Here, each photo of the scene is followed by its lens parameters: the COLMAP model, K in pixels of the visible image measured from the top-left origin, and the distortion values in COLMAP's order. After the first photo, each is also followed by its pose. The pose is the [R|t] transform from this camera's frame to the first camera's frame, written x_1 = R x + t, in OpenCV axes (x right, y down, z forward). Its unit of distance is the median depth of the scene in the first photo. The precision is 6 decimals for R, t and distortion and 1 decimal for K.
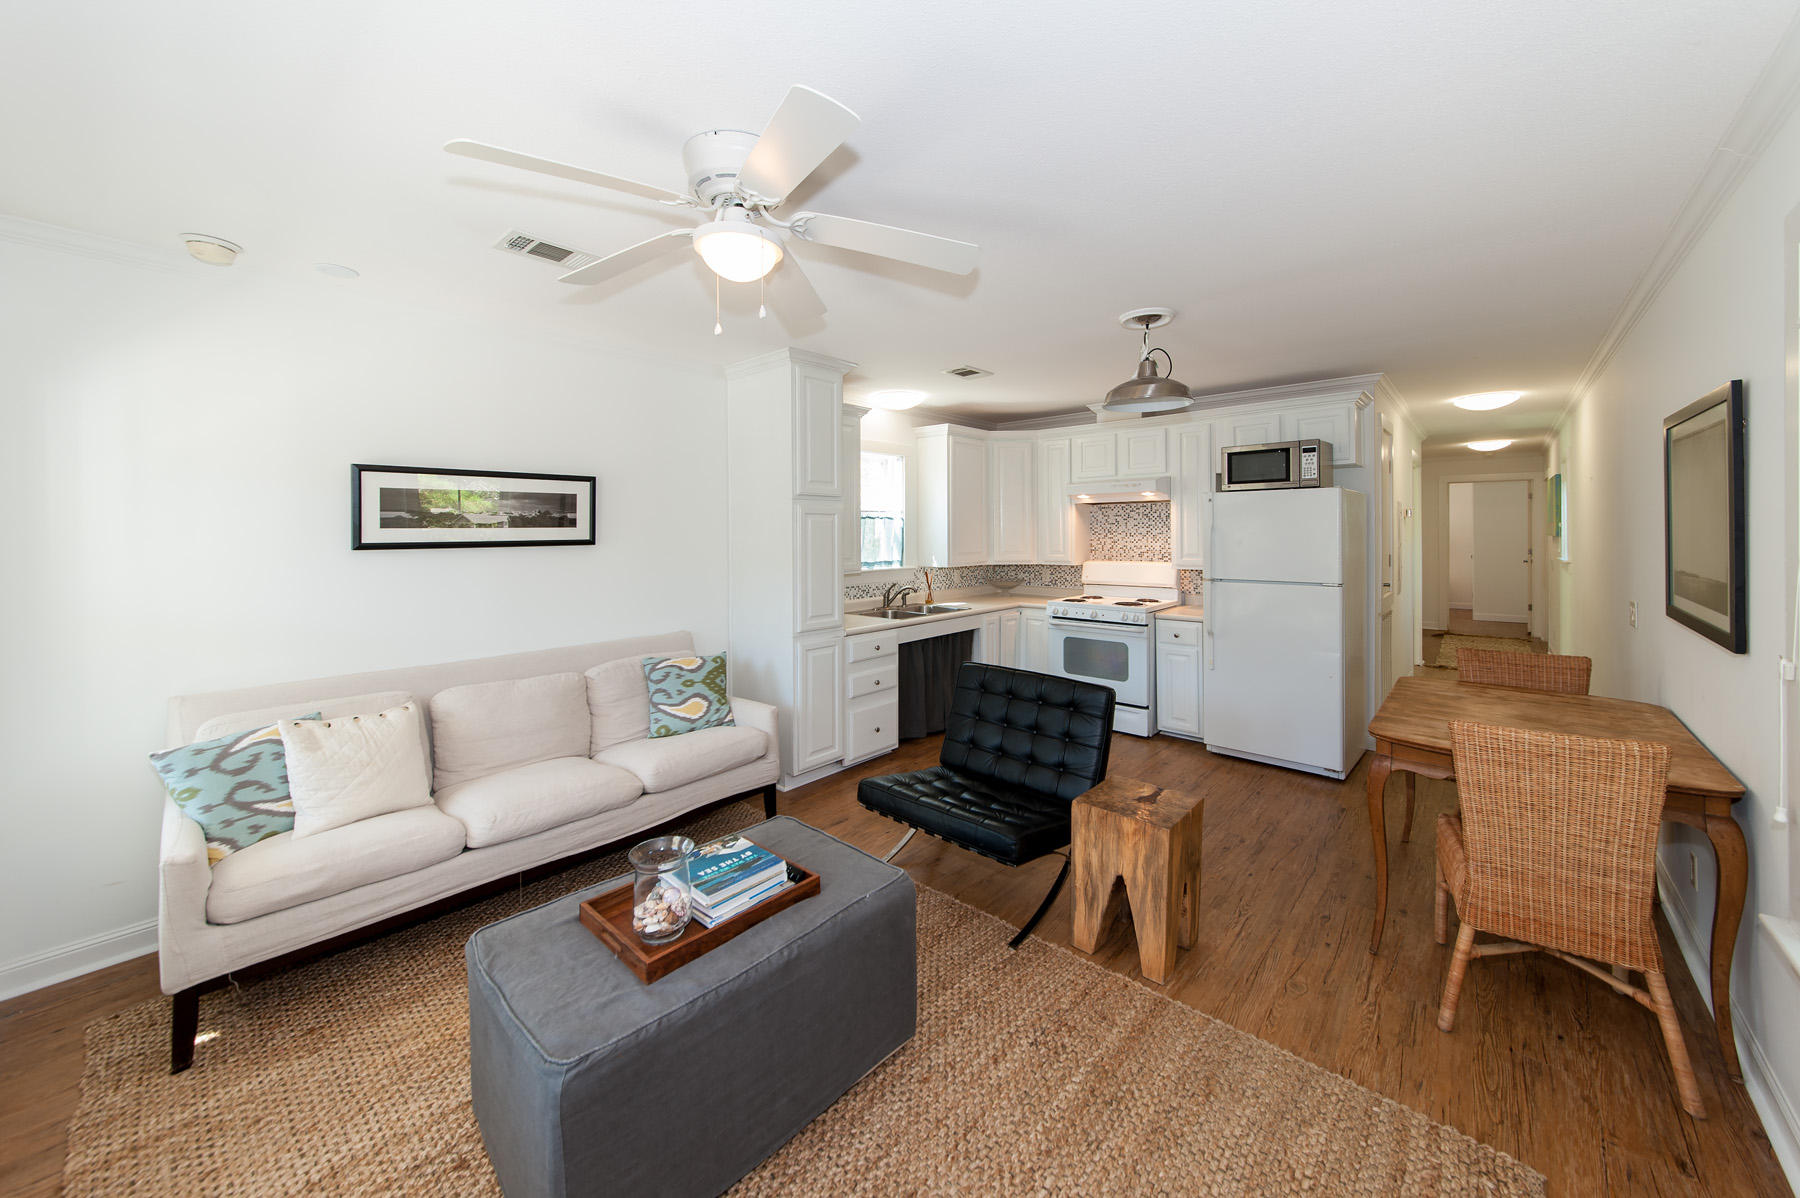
lens RADIAL K [[644.0, 0, 900.3], [0, 644.0, 539.4], [0, 0, 1]] dist [0.000847, -0.000013]
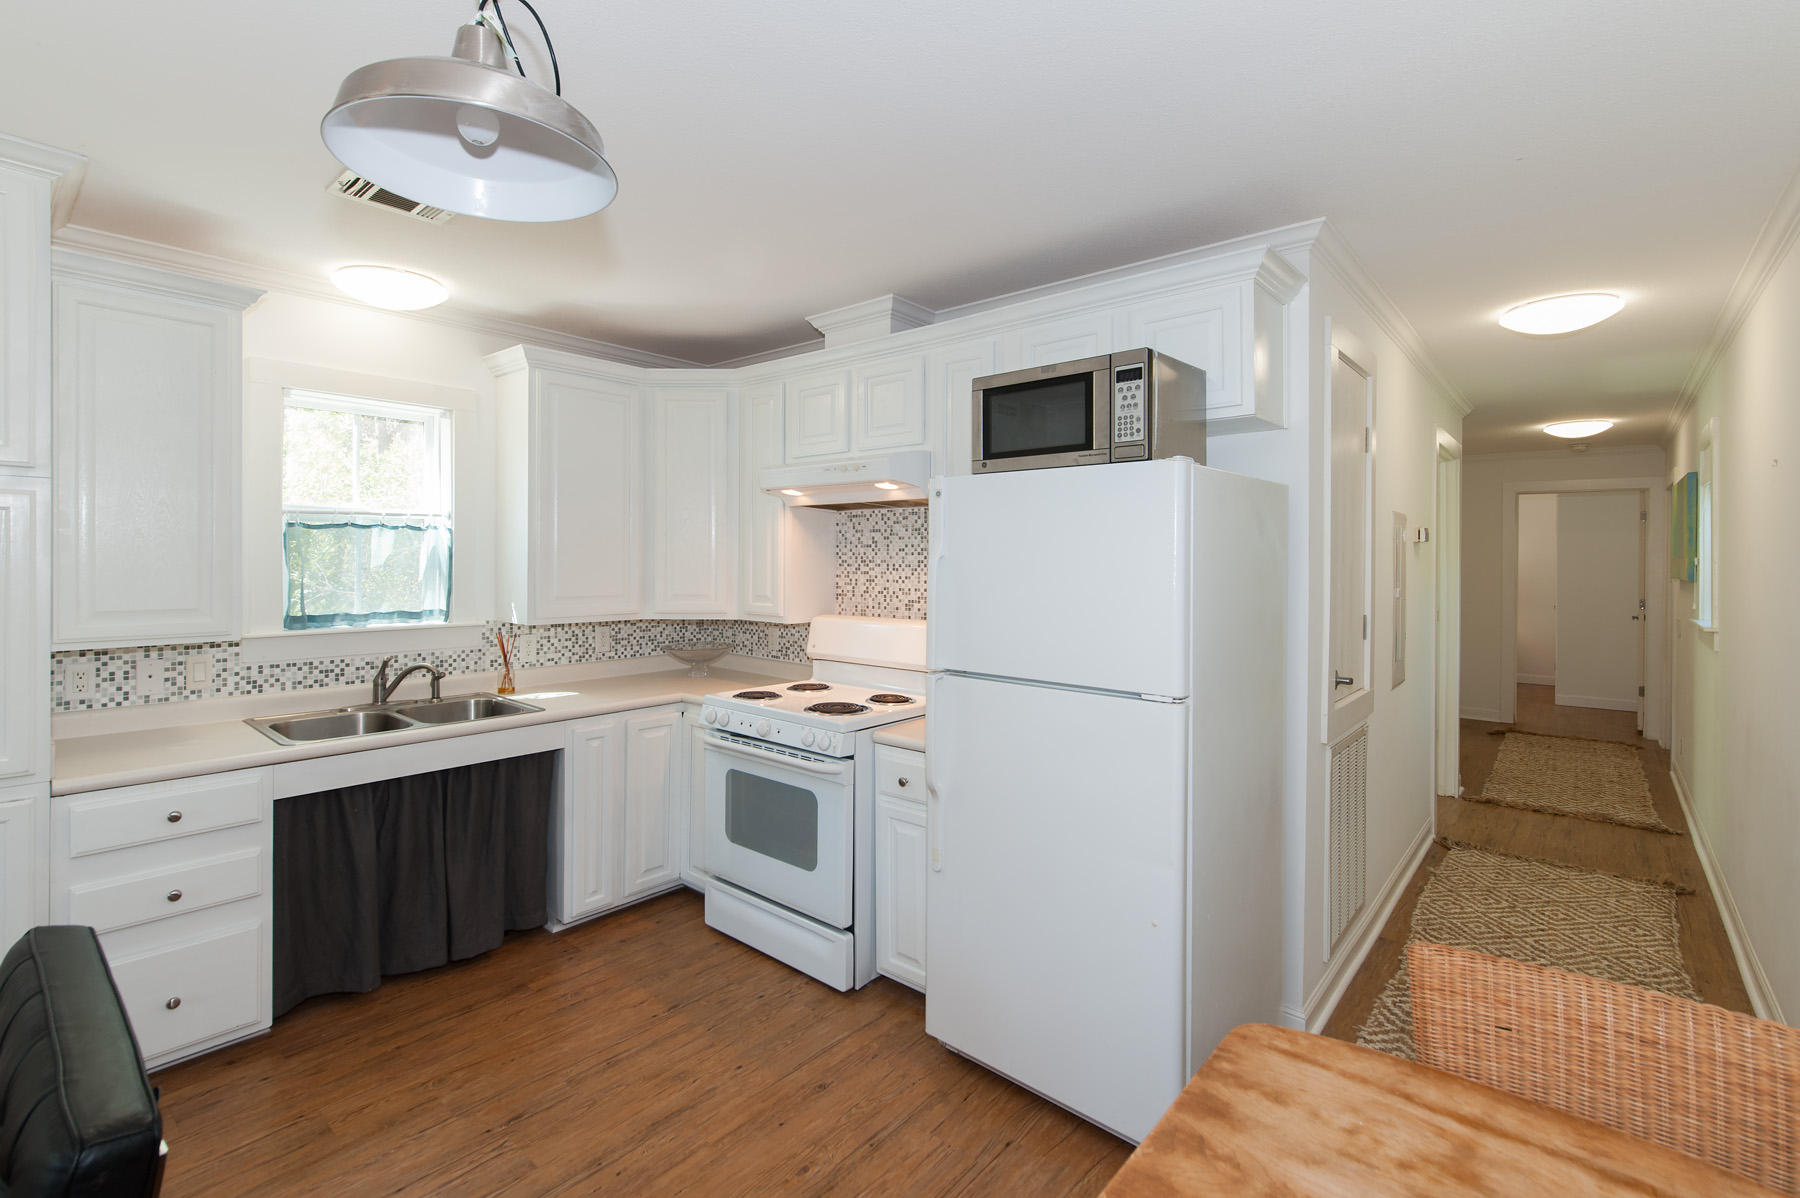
lens RADIAL K [[804.2, 0, 874.1], [0, 804.2, 563.7], [0, 0, 1]] dist [-0.000743, 0.000291]
pose [[0.999812, 0.015692, 0.011368, 0.343238], [-0.015651, 0.999871, -0.003725, -0.007780], [-0.011425, 0.003547, 0.999928, 0.352702]]
